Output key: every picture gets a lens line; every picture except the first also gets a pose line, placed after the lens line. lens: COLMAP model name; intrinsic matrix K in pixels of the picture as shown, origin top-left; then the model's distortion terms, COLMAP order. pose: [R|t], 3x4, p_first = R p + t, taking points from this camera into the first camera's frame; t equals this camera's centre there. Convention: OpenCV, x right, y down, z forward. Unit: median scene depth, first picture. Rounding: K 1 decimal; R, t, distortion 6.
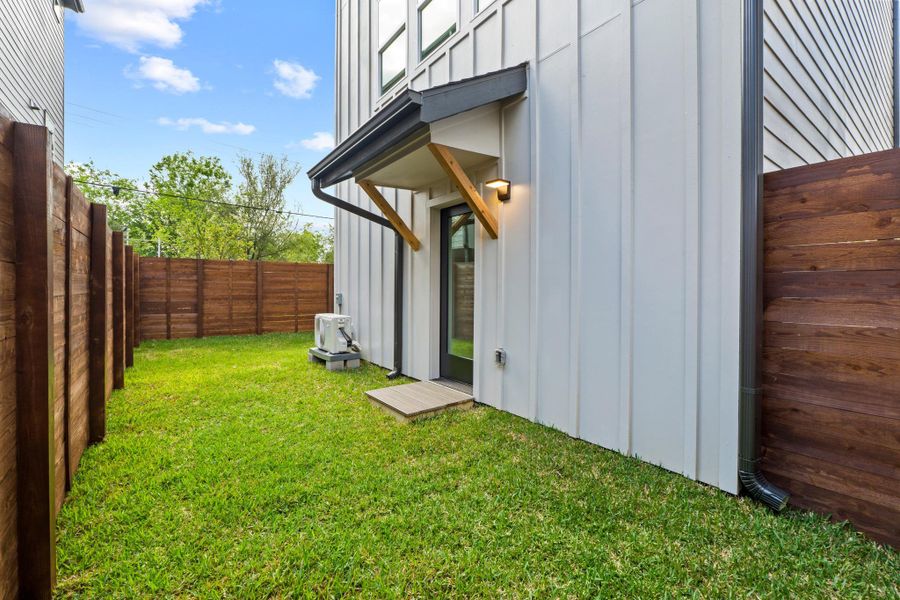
lens RADIAL K [[386.3, 0, 448.9], [0, 386.3, 288.3], [0, 0, 1]] dist [-0.004651, -0.000562]
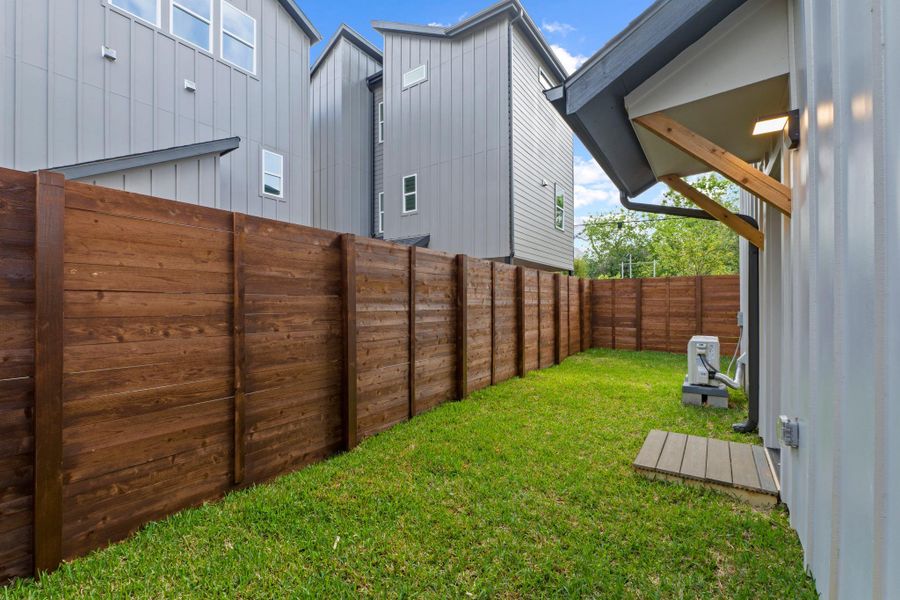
lens RADIAL K [[390.4, 0, 450.0], [0, 390.4, 300.0], [0, 0, 1]] dist [-0.003514, -0.000394]
pose [[0.309617, -0.010584, -0.950802, 0.244785], [-0.000034, 0.999938, -0.011142, -0.002040], [0.950861, 0.003482, 0.309597, 0.172893]]
